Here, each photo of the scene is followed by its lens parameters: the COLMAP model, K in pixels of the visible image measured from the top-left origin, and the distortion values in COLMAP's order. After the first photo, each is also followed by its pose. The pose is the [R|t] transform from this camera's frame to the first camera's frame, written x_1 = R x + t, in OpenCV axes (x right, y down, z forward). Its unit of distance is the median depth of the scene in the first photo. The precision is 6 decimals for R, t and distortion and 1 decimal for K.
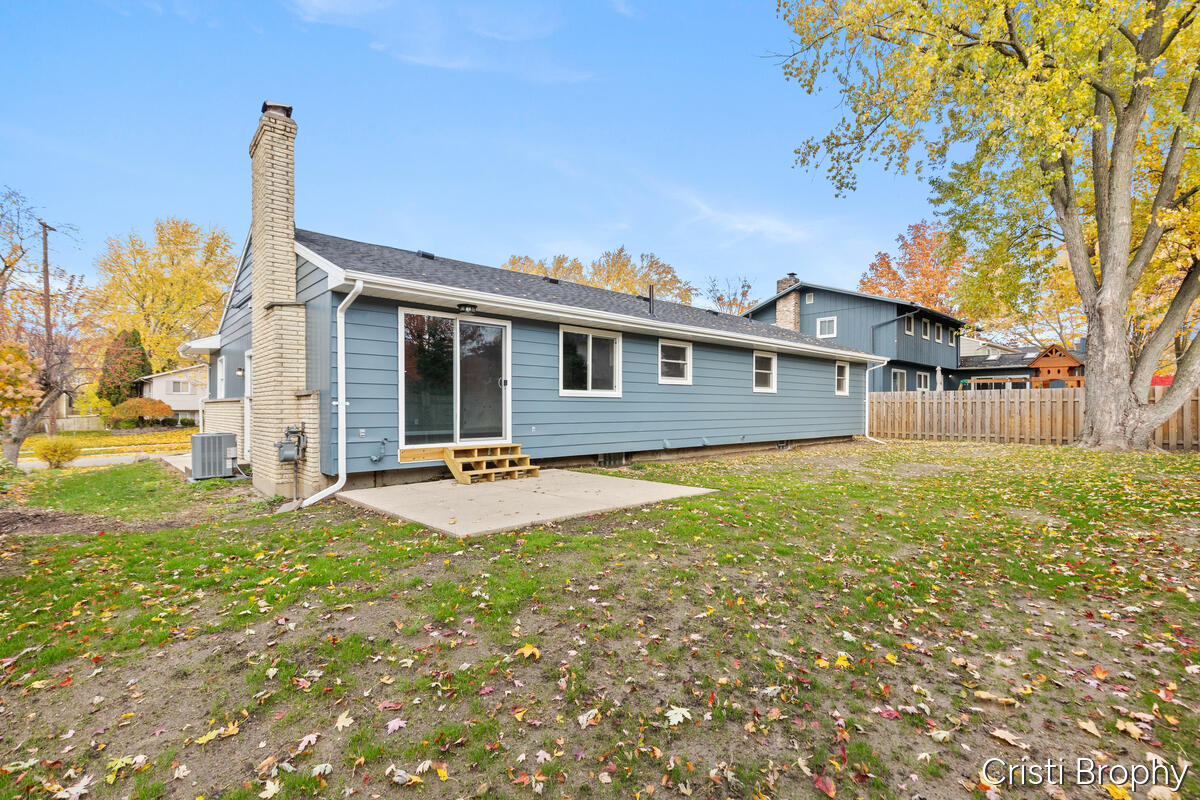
lens RADIAL K [[556.4, 0, 600.0], [0, 556.4, 400.0], [0, 0, 1]] dist [0.000077, 0.000026]
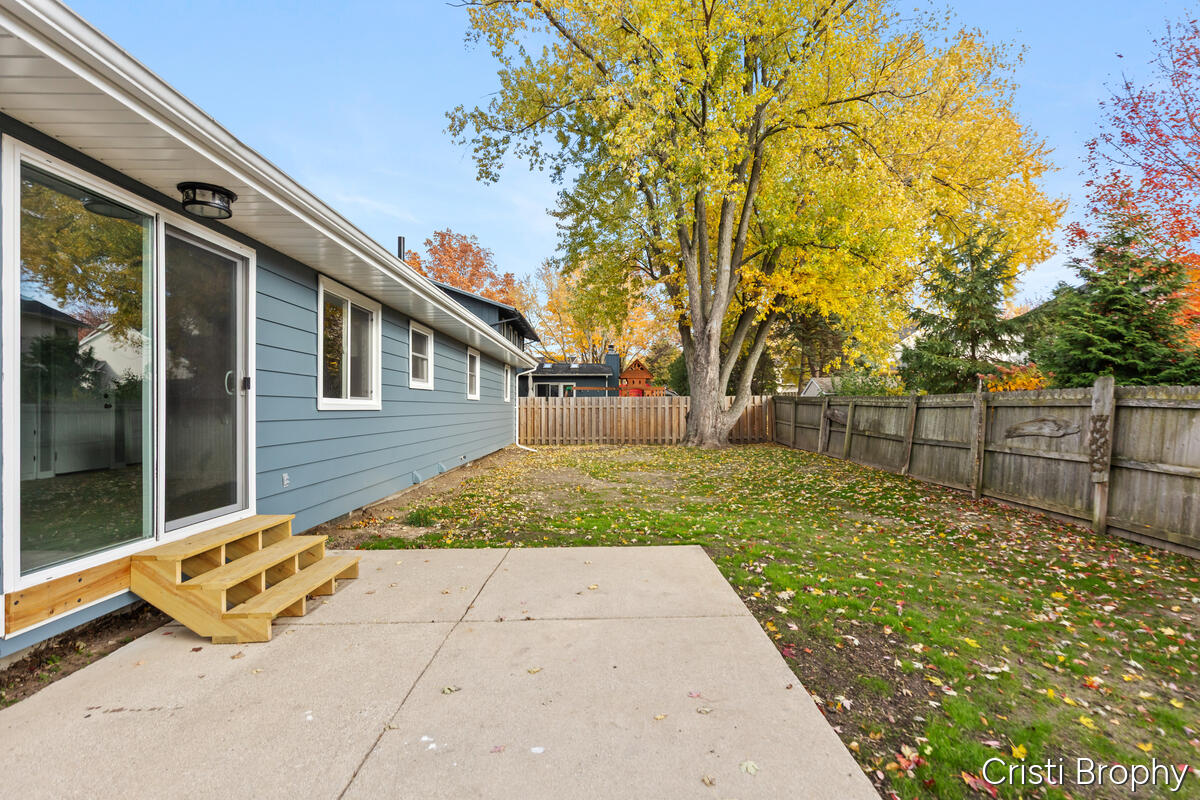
lens RADIAL K [[581.8, 0, 600.0], [0, 581.8, 400.0], [0, 0, 1]] dist [0.000250, -0.000279]
pose [[0.667314, 0.006126, 0.744751, -0.219538], [-0.005871, 0.999978, -0.002965, -0.011638], [-0.744754, -0.002394, 0.667335, 0.309930]]
